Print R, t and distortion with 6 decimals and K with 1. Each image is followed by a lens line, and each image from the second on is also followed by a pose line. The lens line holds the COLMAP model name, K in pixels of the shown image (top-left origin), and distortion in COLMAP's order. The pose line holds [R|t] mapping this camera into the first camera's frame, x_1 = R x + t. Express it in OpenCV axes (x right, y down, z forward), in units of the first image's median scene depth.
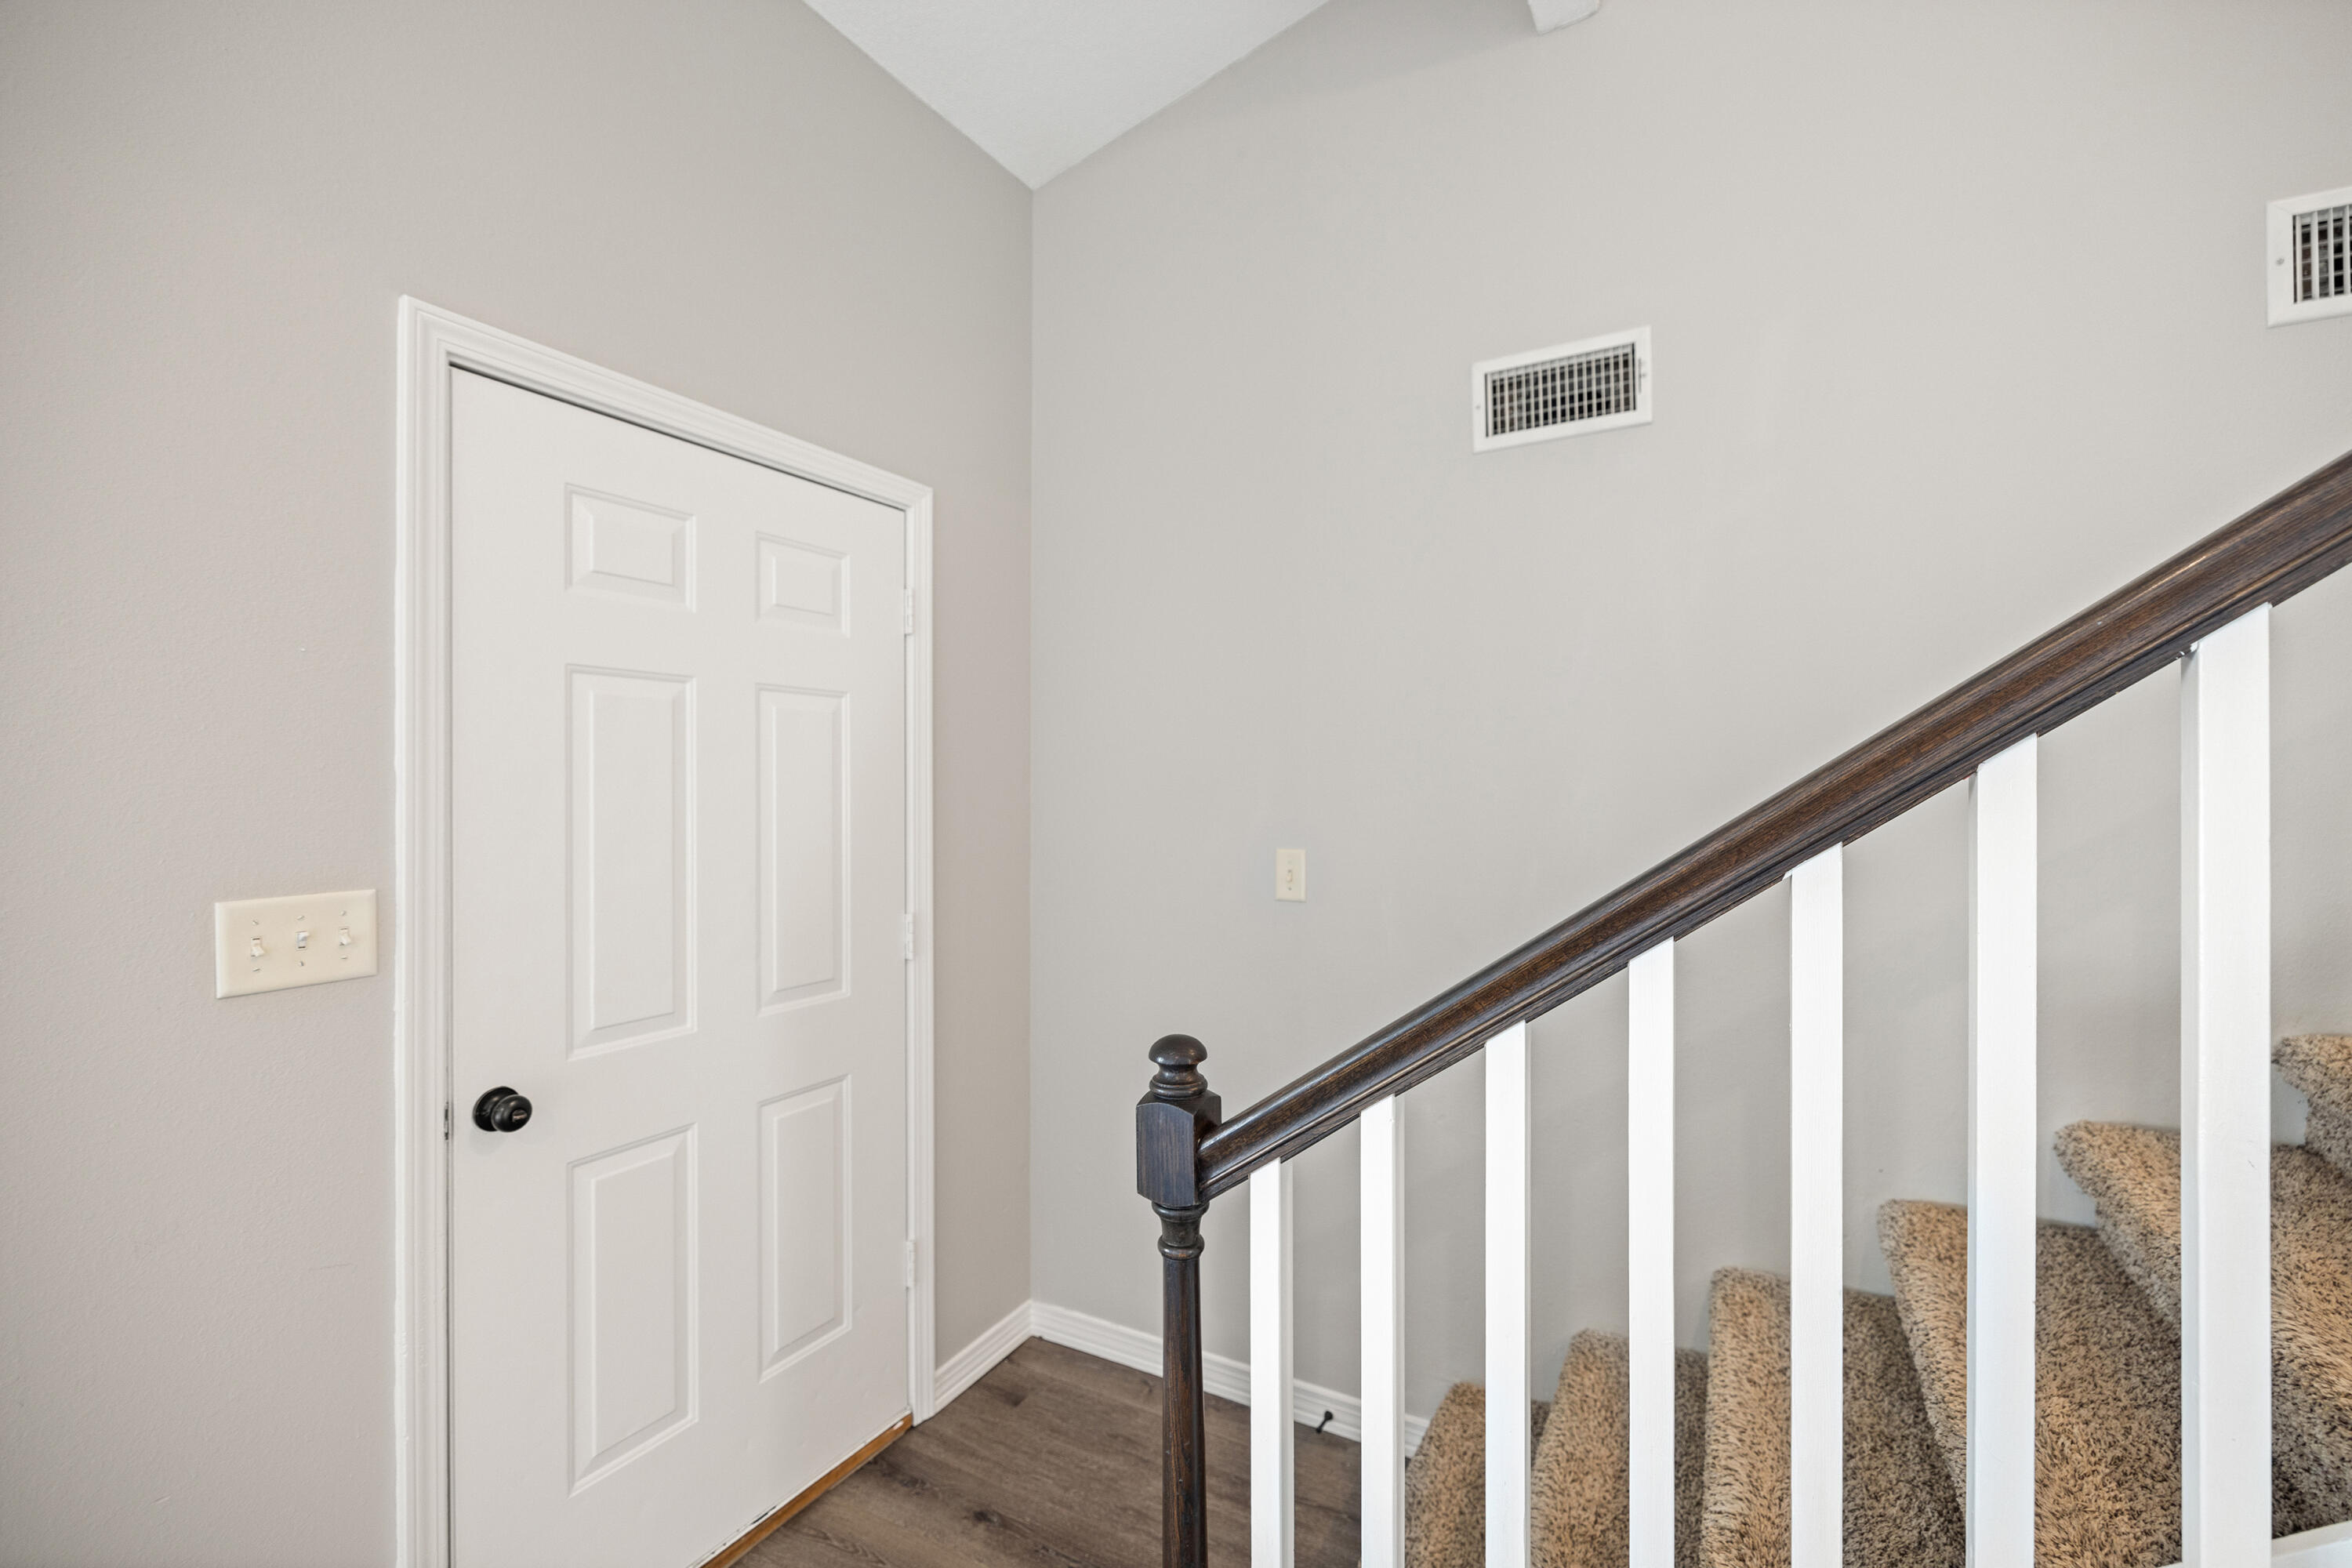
lens RADIAL K [[1006.0, 0, 1178.2], [0, 1006.0, 788.4], [0, 0, 1]] dist [-0.000427, -0.000067]
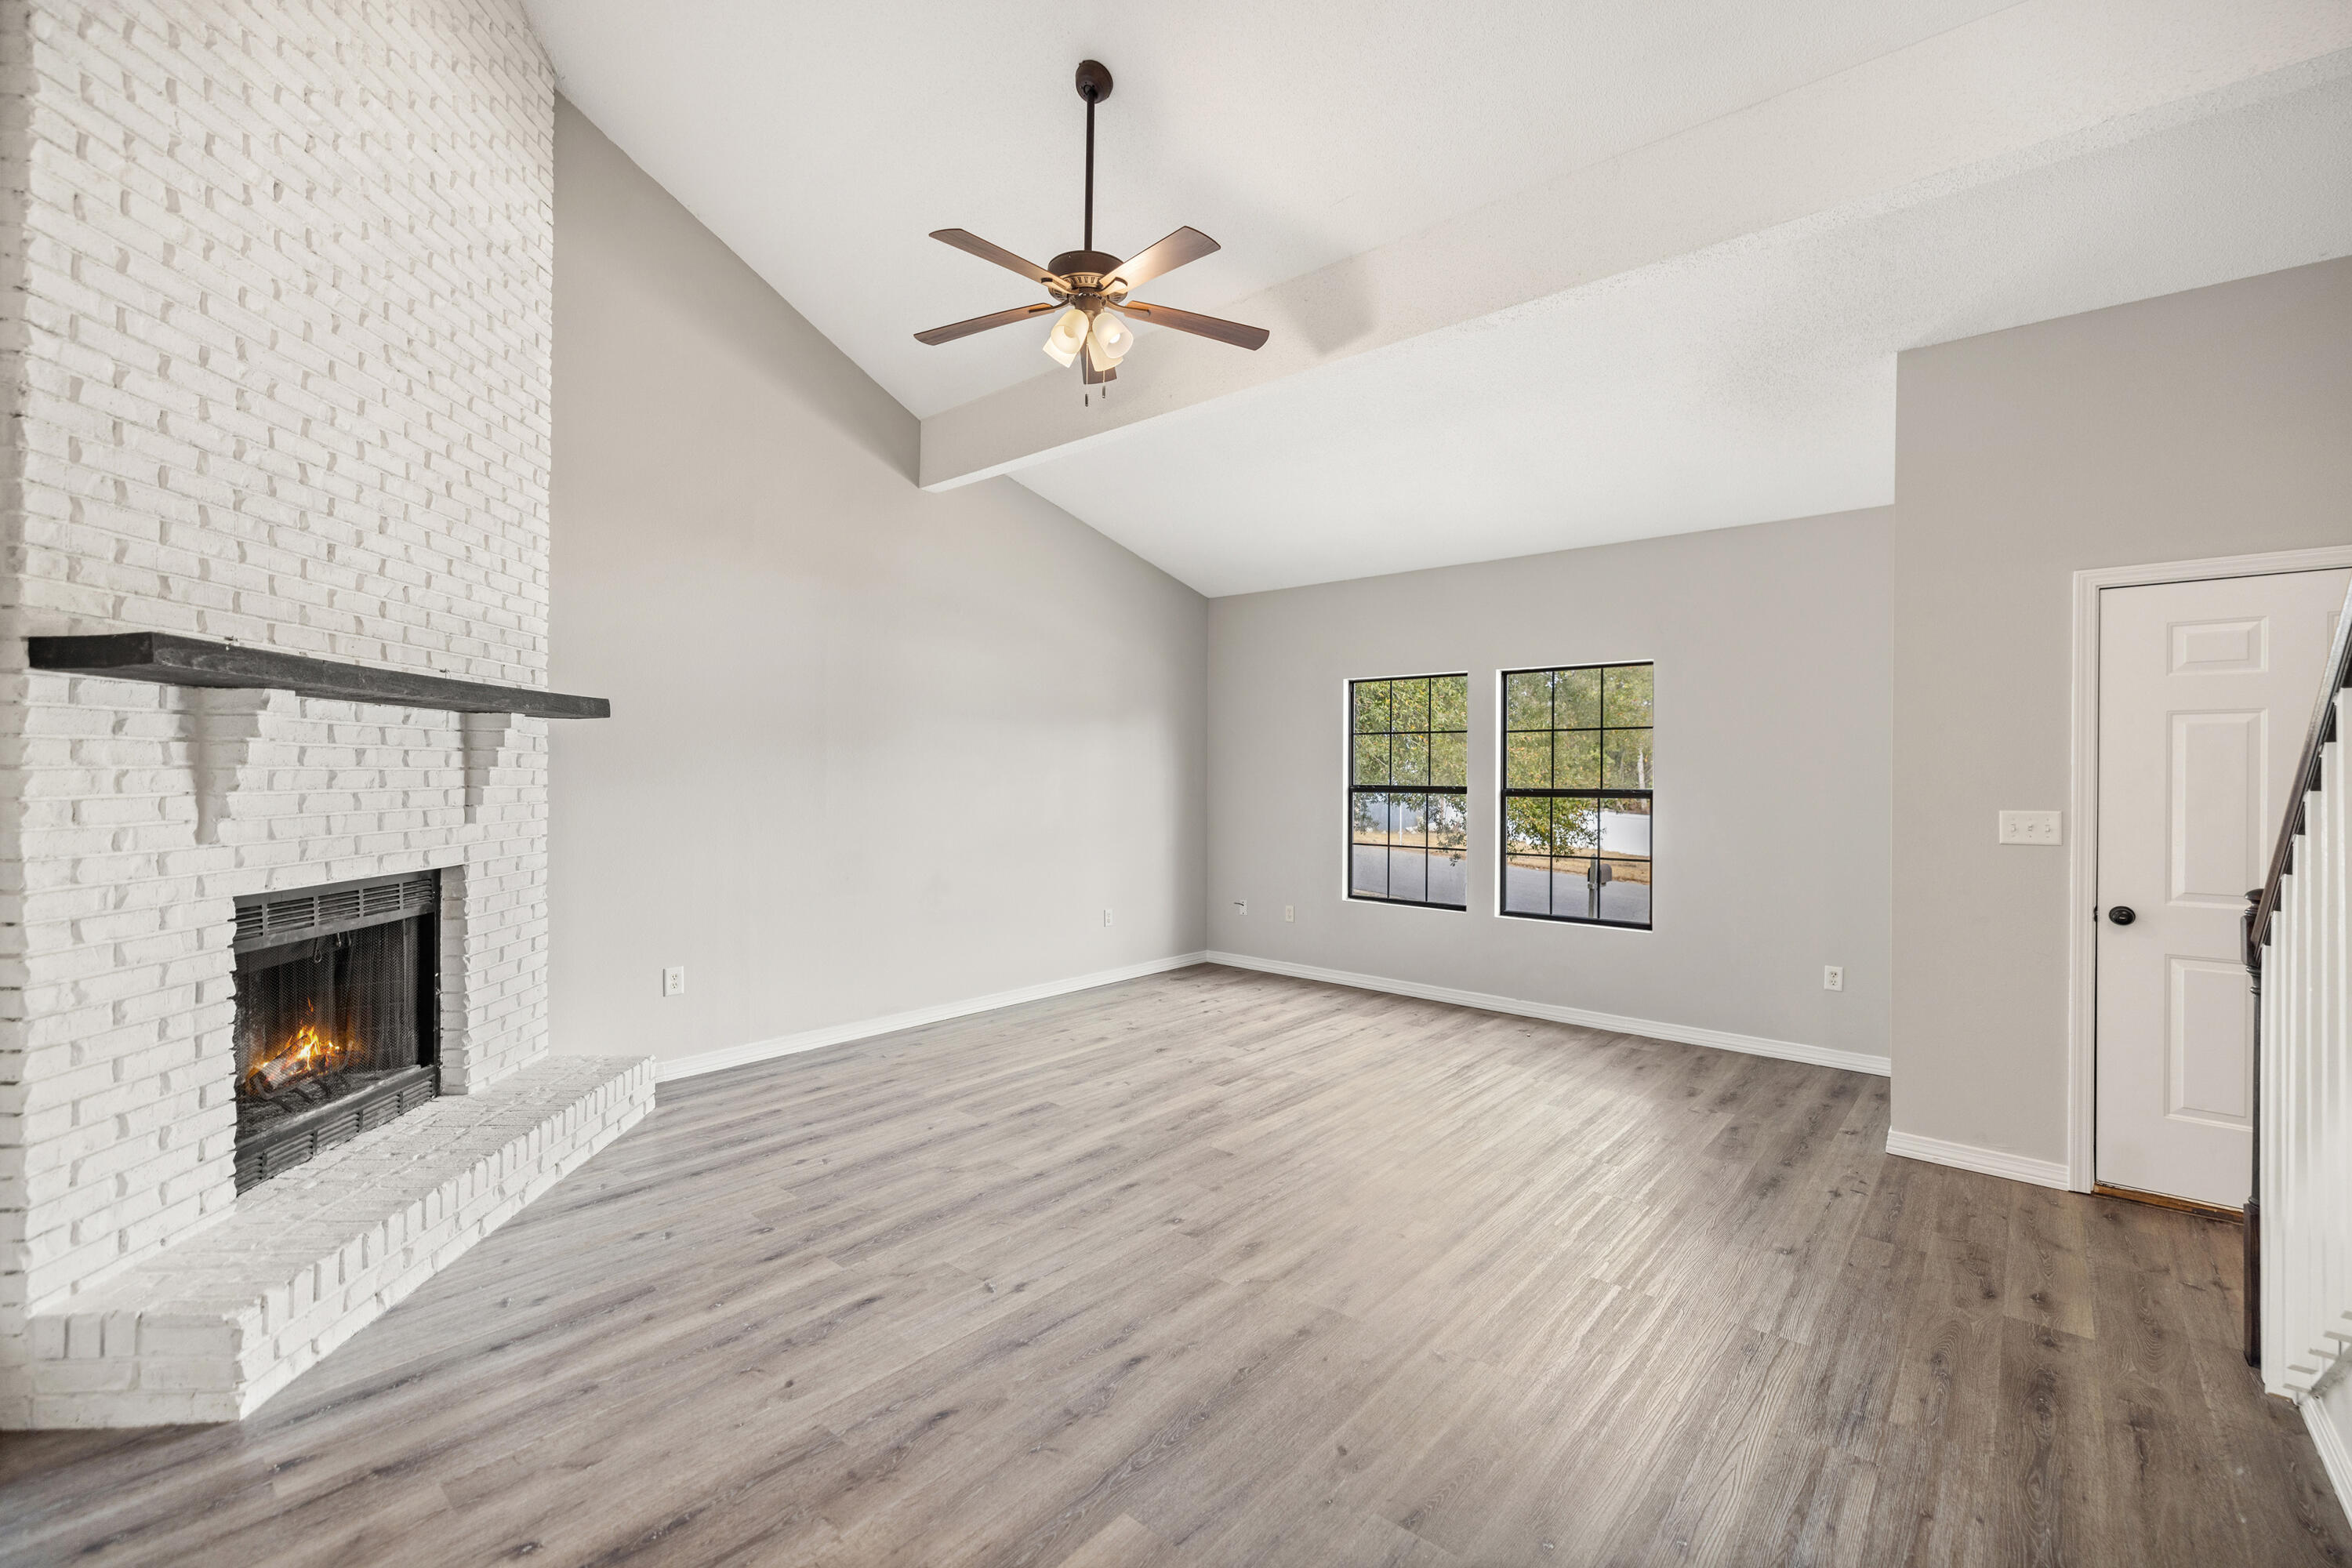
lens RADIAL K [[1026.2, 0, 1176.3], [0, 1026.2, 779.0], [0, 0, 1]] dist [-0.000262, 0.000025]
pose [[-0.210790, 0.002954, -0.977527, 1.873235], [-0.007809, 0.999958, 0.004705, 0.021613], [0.977500, 0.008626, -0.210759, -0.536920]]
